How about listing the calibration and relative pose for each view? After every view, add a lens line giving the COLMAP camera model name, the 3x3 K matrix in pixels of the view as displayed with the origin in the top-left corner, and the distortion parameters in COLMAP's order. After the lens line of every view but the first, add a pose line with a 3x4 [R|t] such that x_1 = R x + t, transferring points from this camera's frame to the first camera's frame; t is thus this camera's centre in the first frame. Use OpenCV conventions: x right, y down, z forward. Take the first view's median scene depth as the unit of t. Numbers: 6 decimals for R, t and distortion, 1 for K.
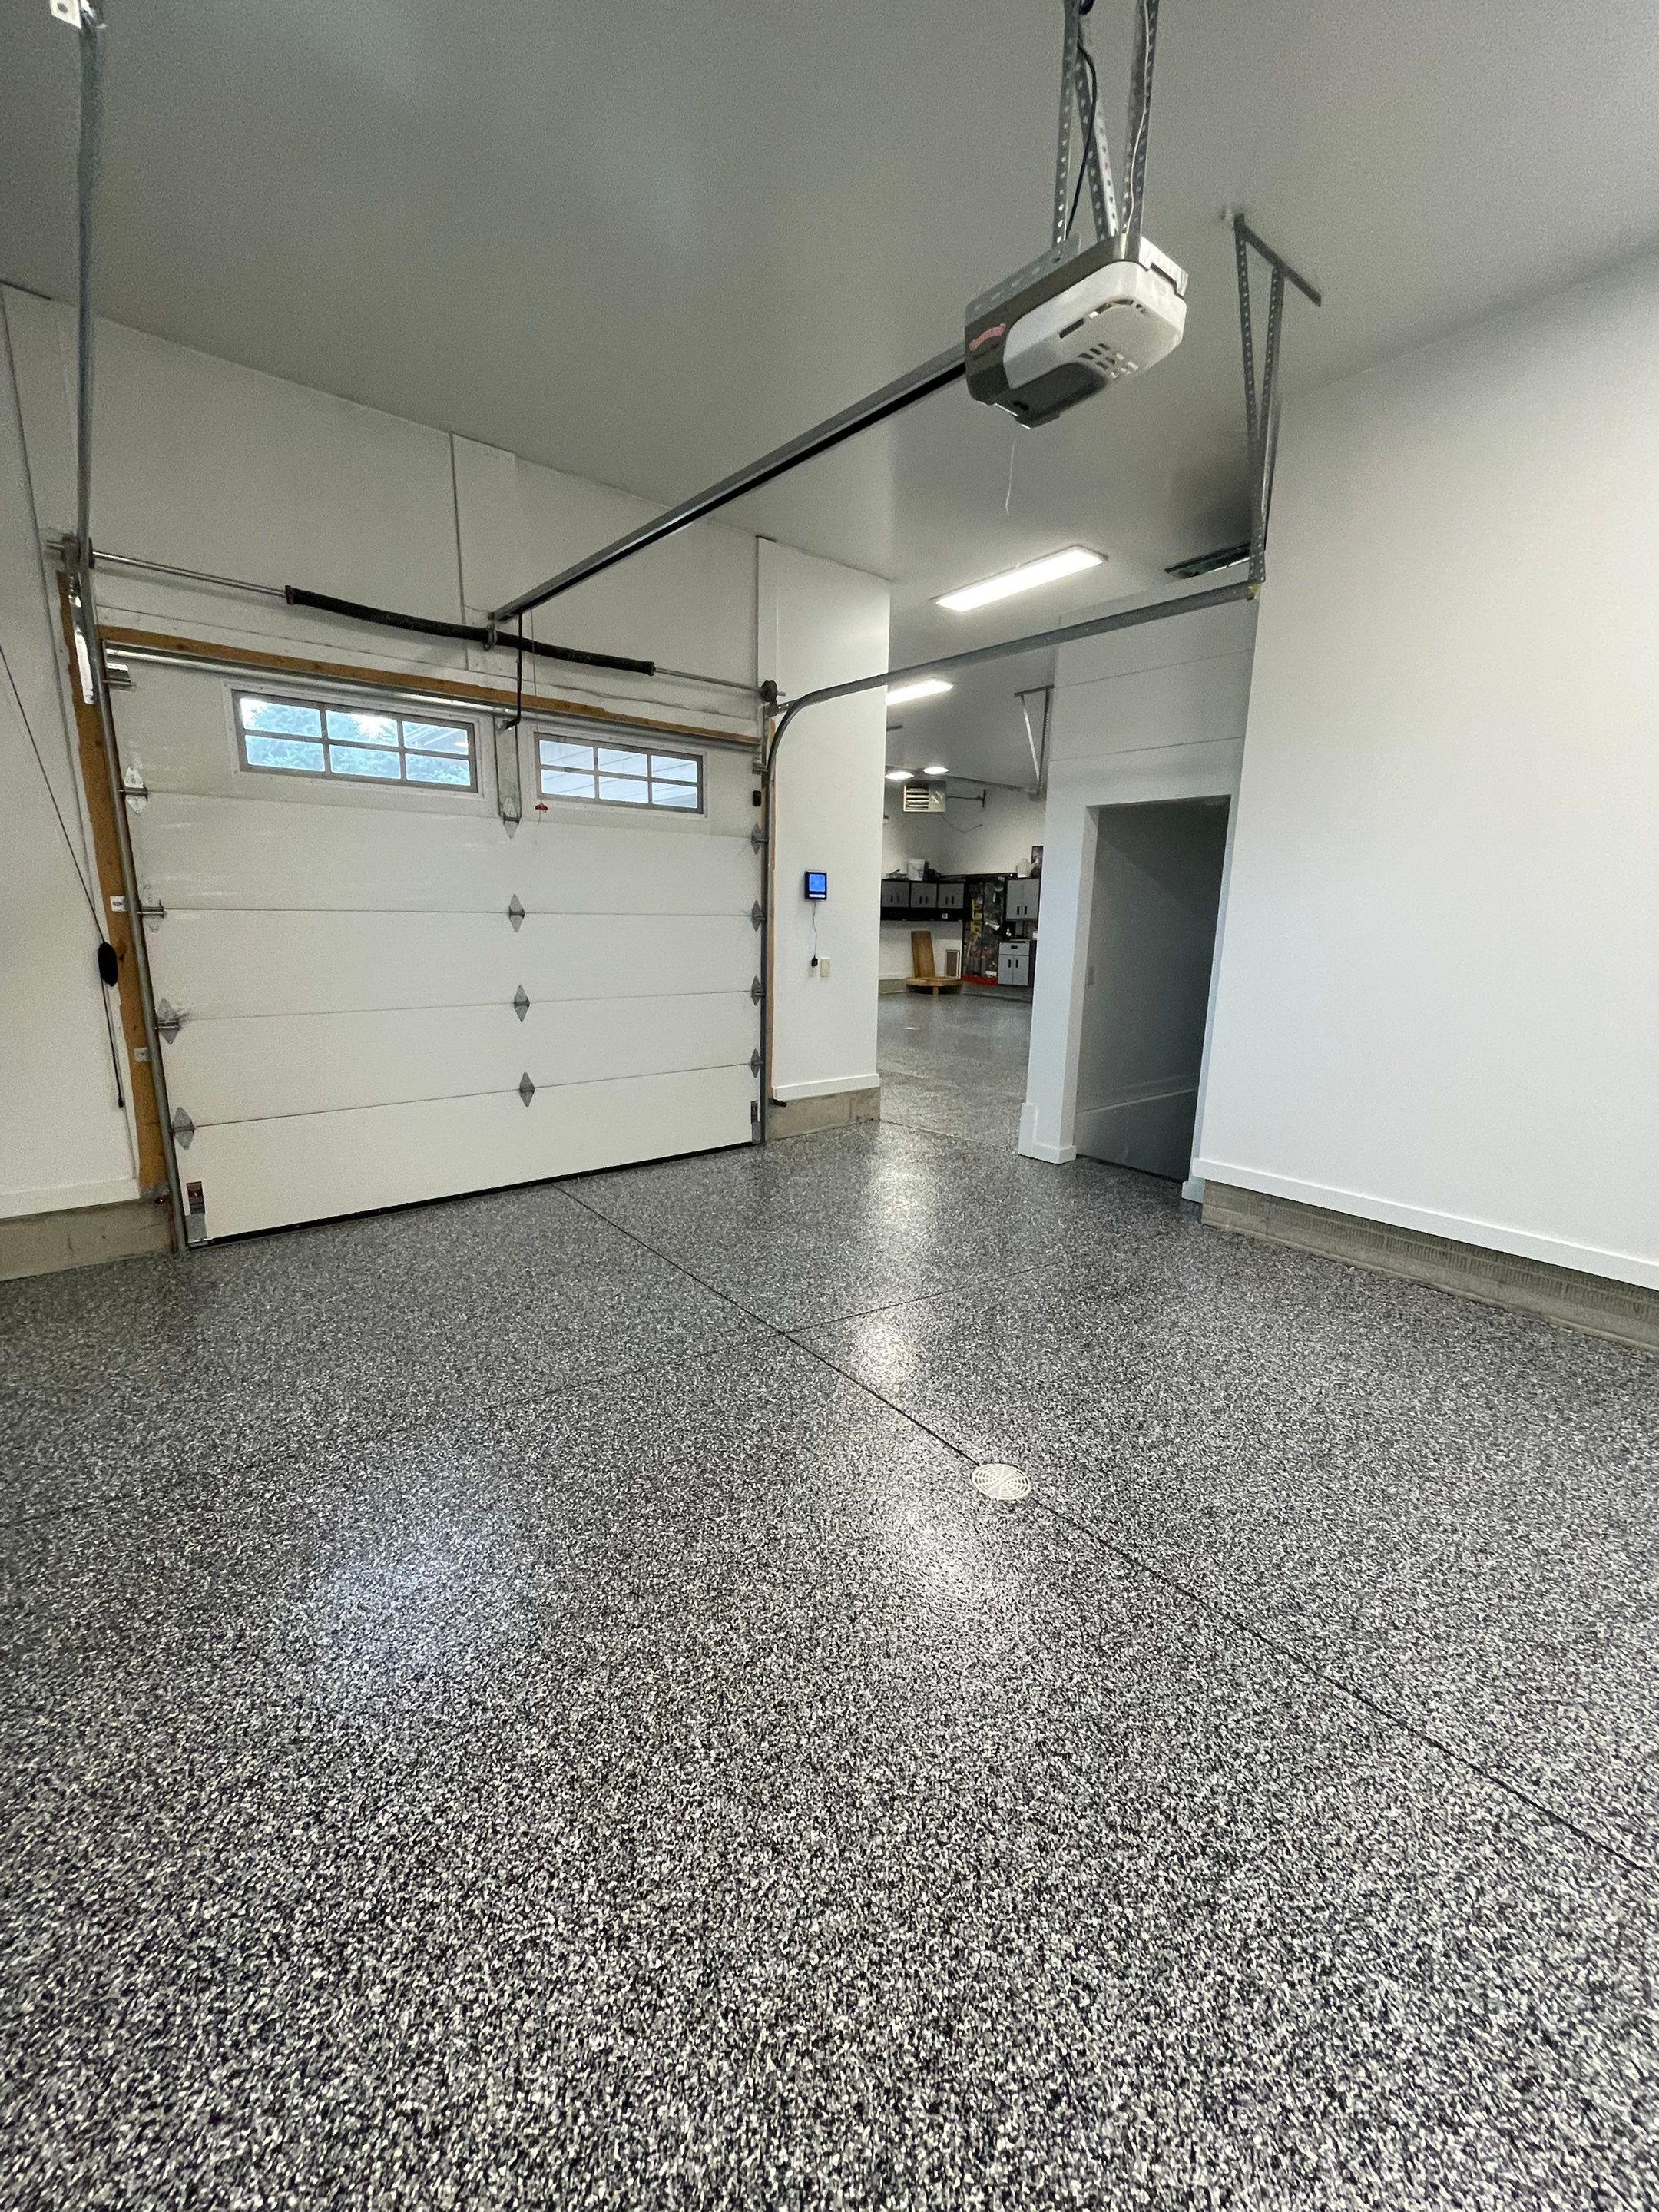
lens RADIAL K [[891.1, 0, 823.7], [0, 891.1, 1096.7], [0, 0, 1]] dist [-0.003424, 0.000008]
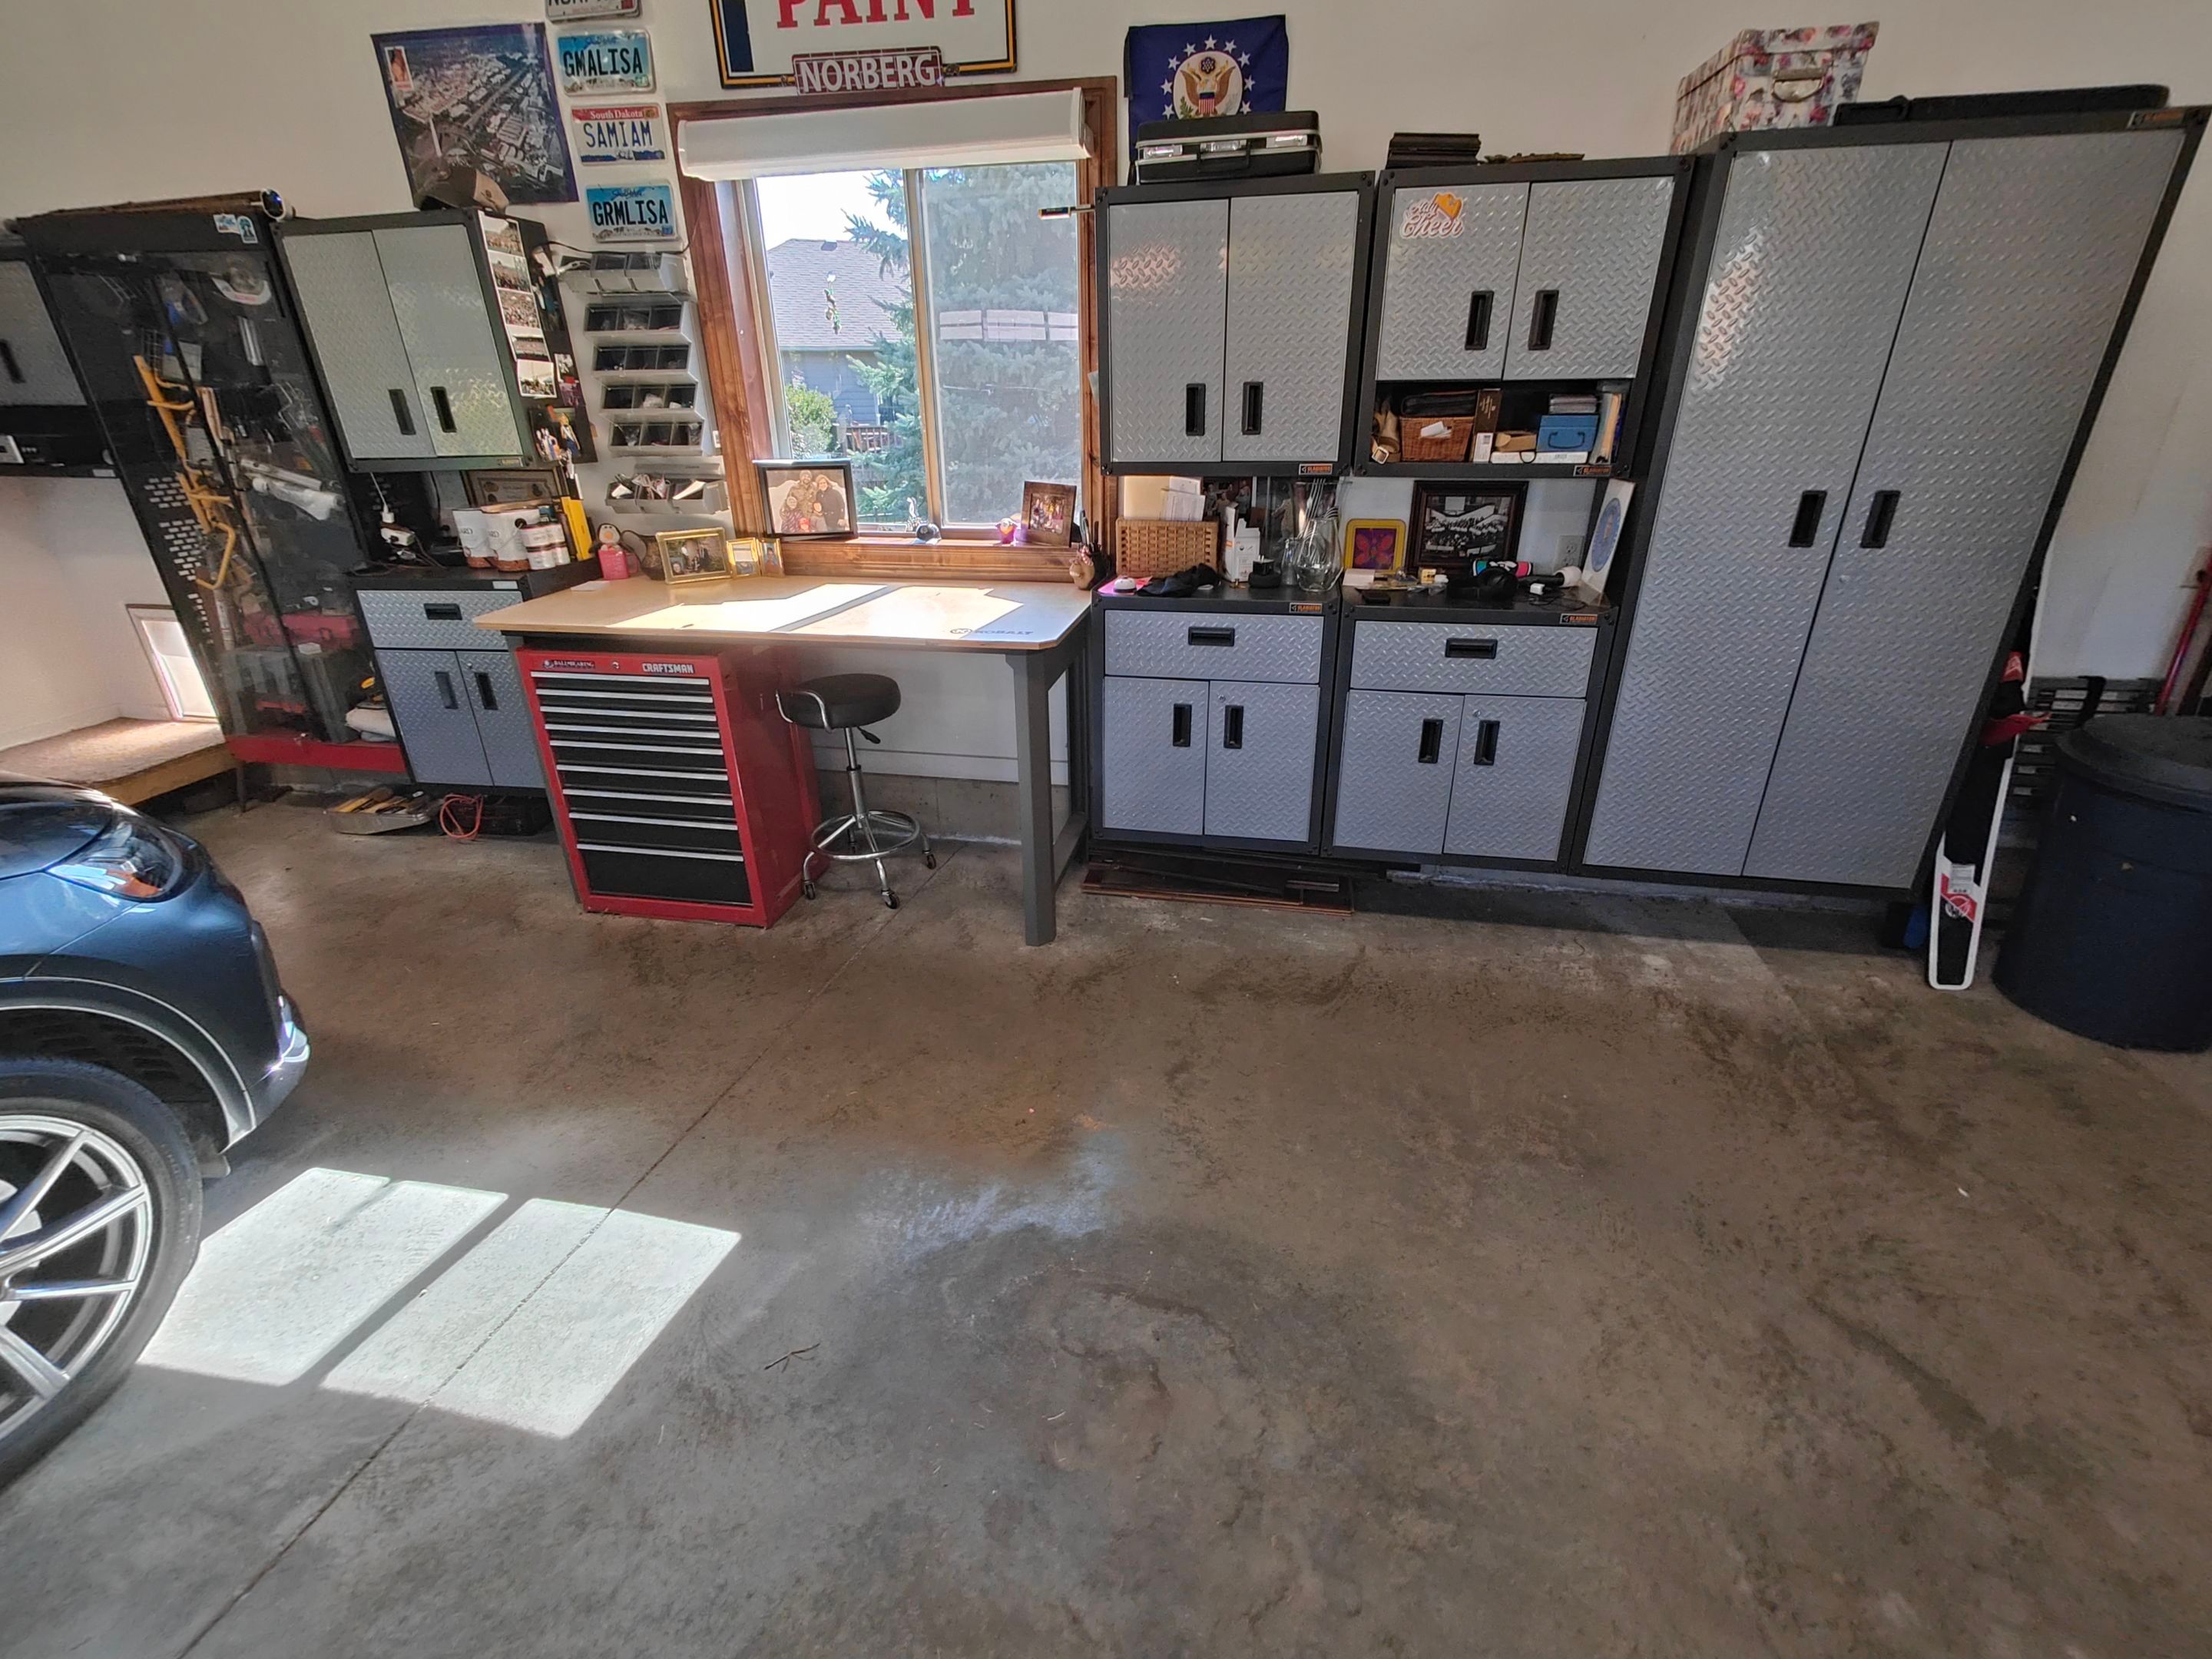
lens RADIAL K [[1000.9, 0, 1112.7], [0, 1000.9, 835.3], [0, 0, 1]] dist [0.011965, -0.000077]
pose [[0.768832, -0.281735, 0.574040, 0.174913], [0.150565, 0.952228, 0.265690, -0.148291], [-0.621472, -0.117841, 0.774523, 0.685136]]
